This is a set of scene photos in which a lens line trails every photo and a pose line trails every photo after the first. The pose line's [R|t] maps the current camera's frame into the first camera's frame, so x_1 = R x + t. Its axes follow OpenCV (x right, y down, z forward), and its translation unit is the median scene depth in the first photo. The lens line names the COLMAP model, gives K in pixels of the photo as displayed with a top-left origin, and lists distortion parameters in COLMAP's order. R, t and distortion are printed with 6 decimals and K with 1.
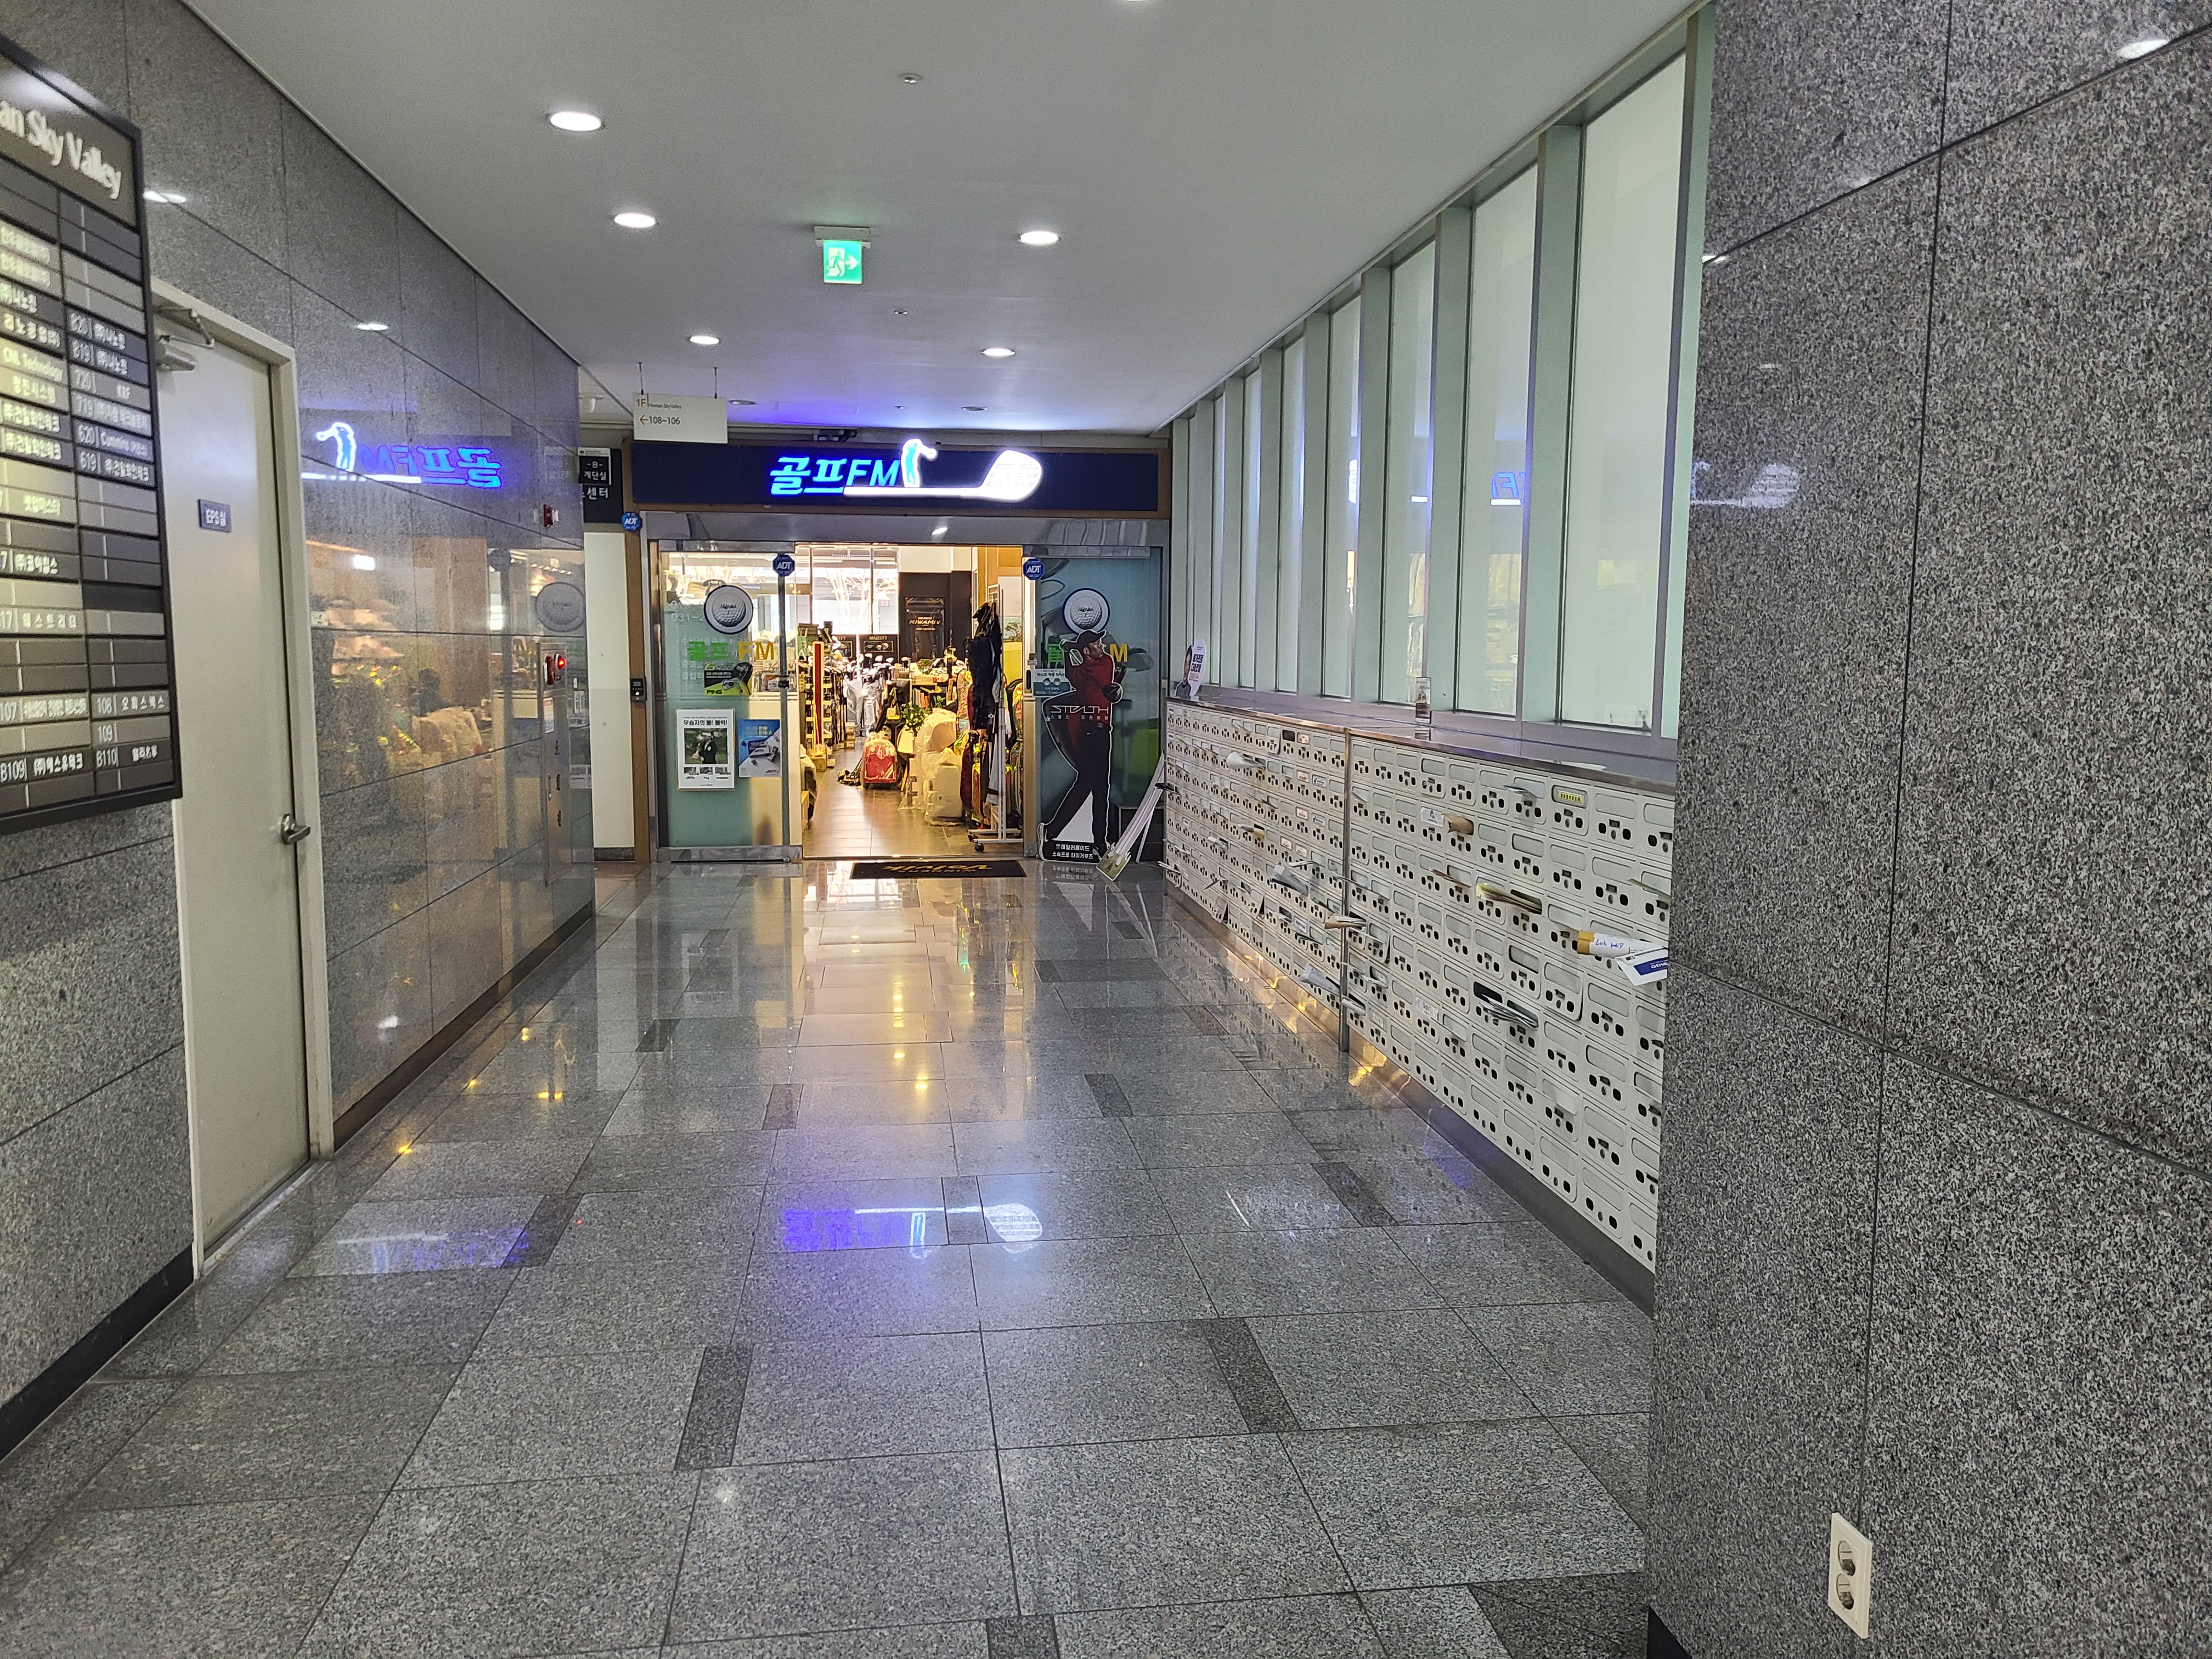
lens RADIAL K [[1652.8, 0, 1106.0], [0, 1652.8, 829.5], [0, 0, 1]] dist [0.082443, -0.072996]
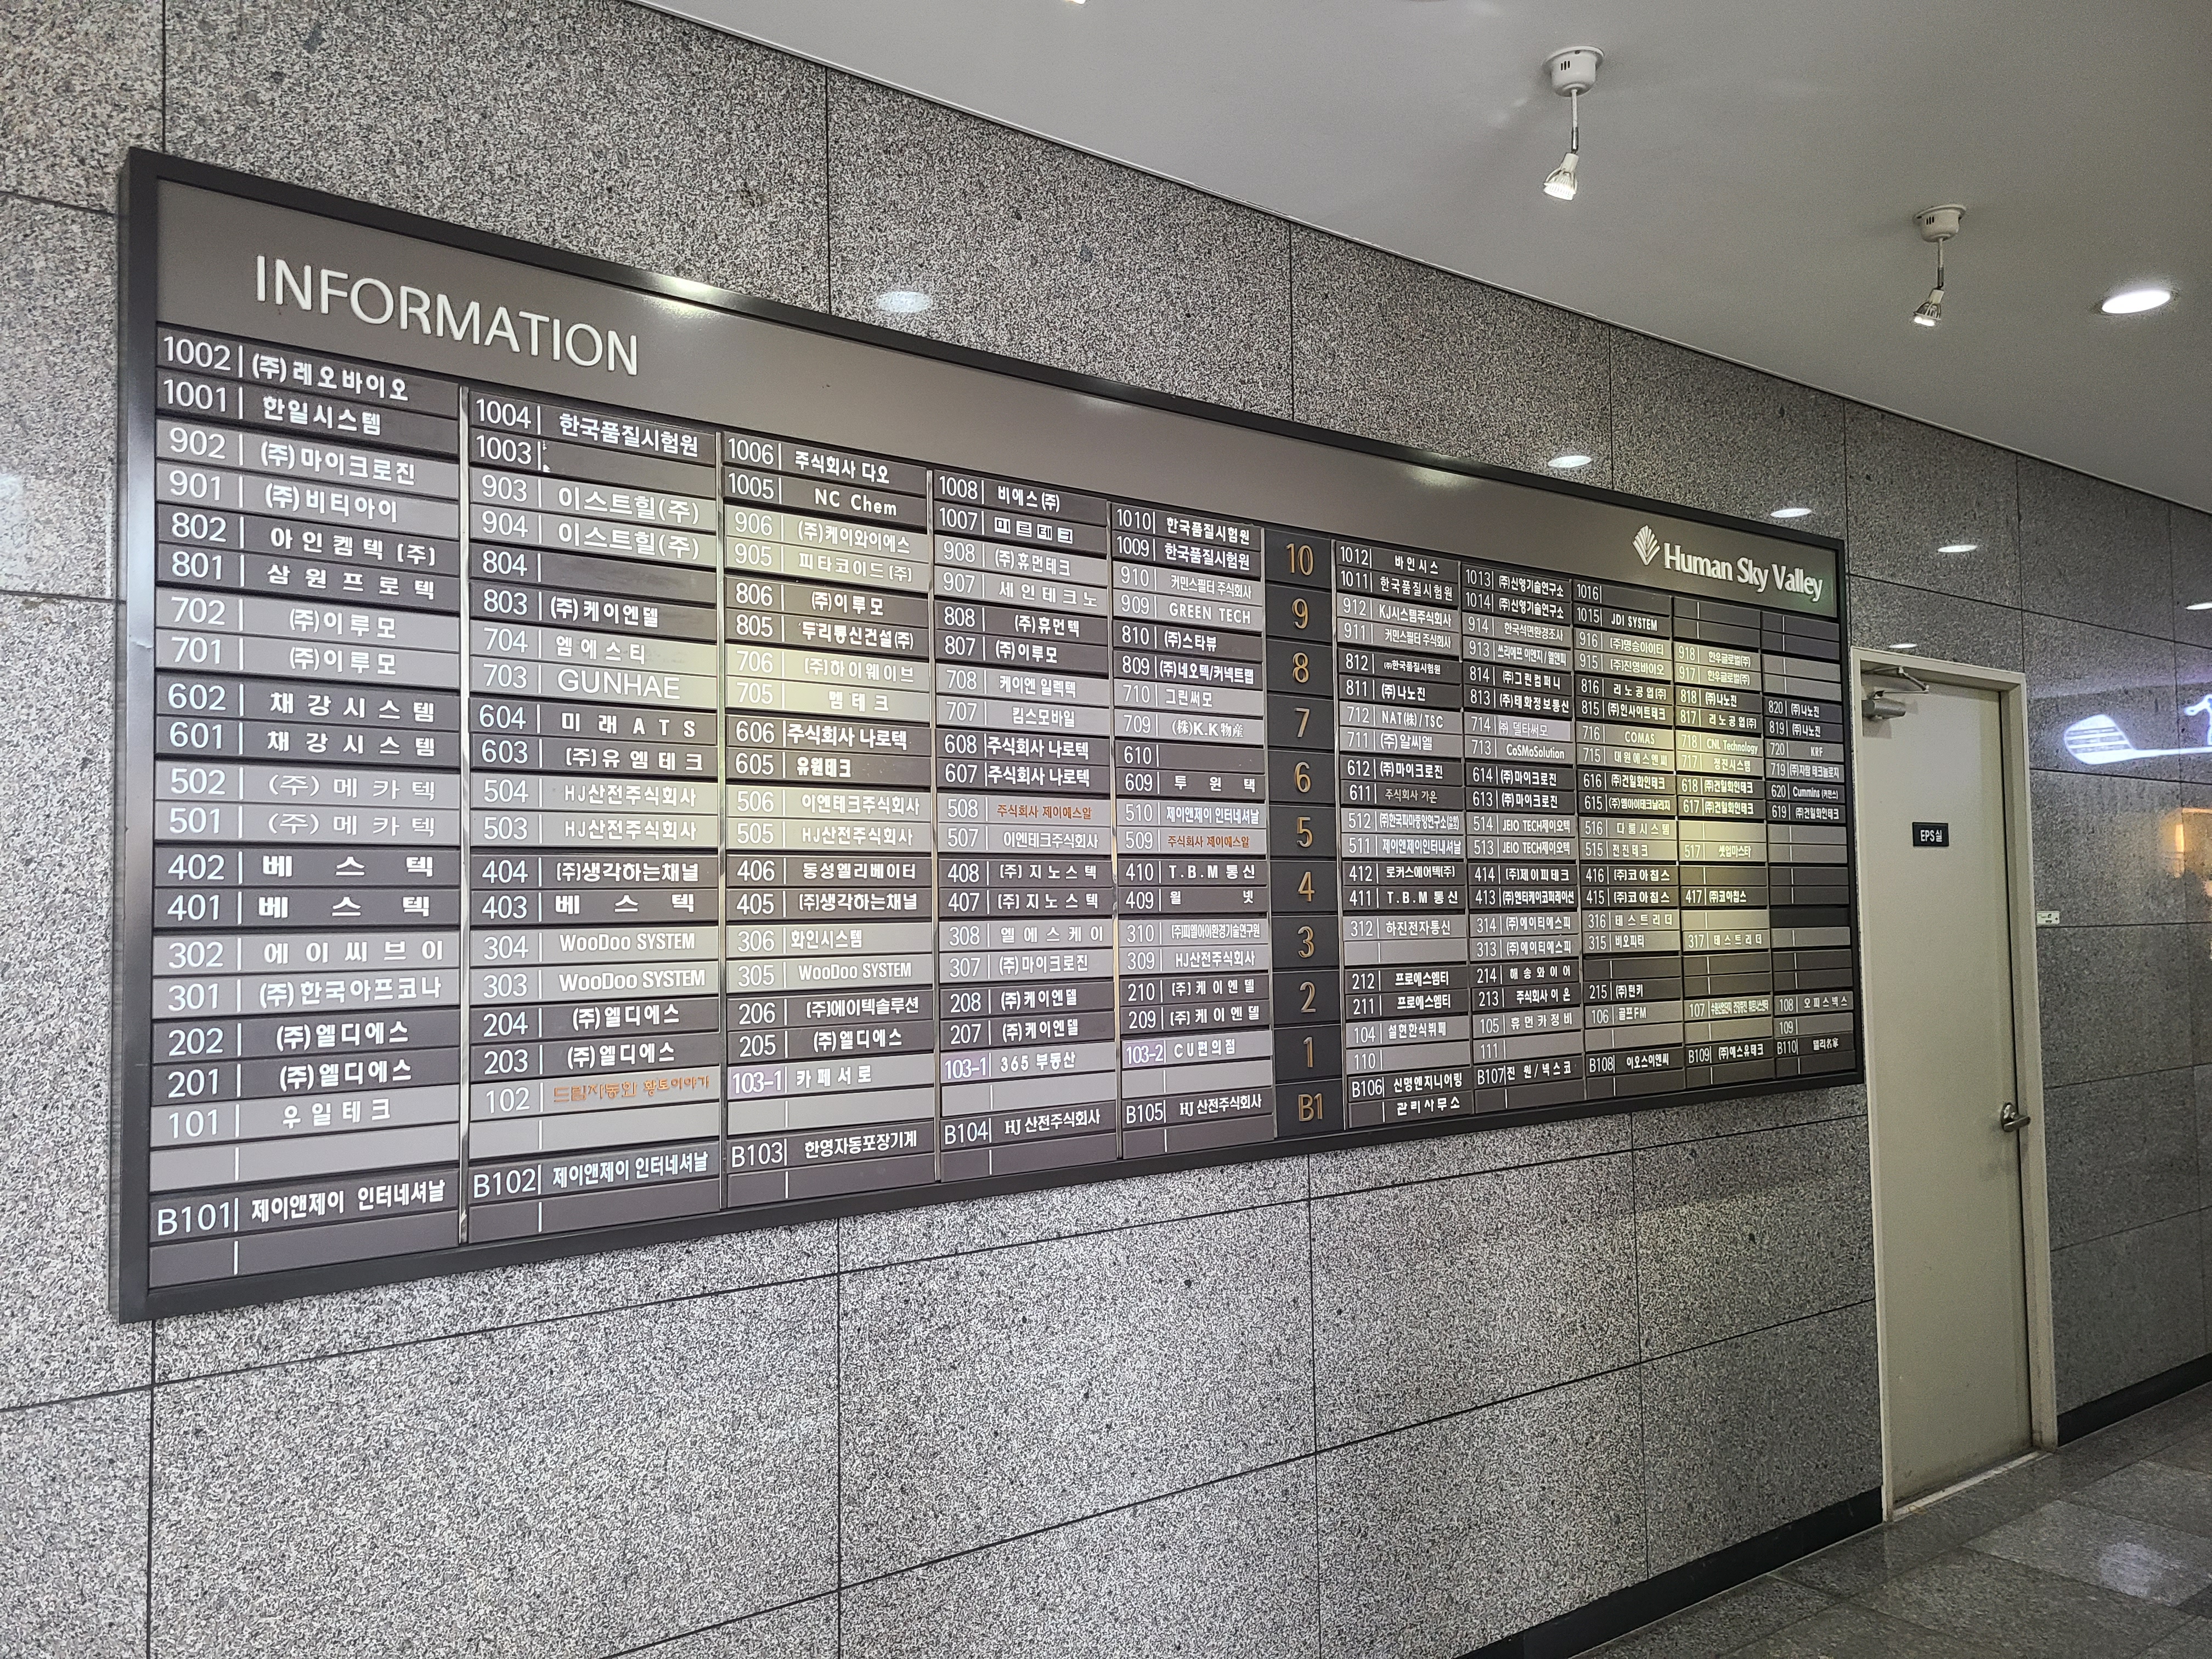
lens RADIAL K [[1652.8, 0, 1106.0], [0, 1652.8, 829.5], [0, 0, 1]] dist [0.082443, -0.072996]
pose [[0.490539, -0.060529, -0.869315, 0.227259], [-0.075386, 0.990897, -0.111534, -0.025098], [0.868152, 0.120246, 0.481510, -0.040670]]
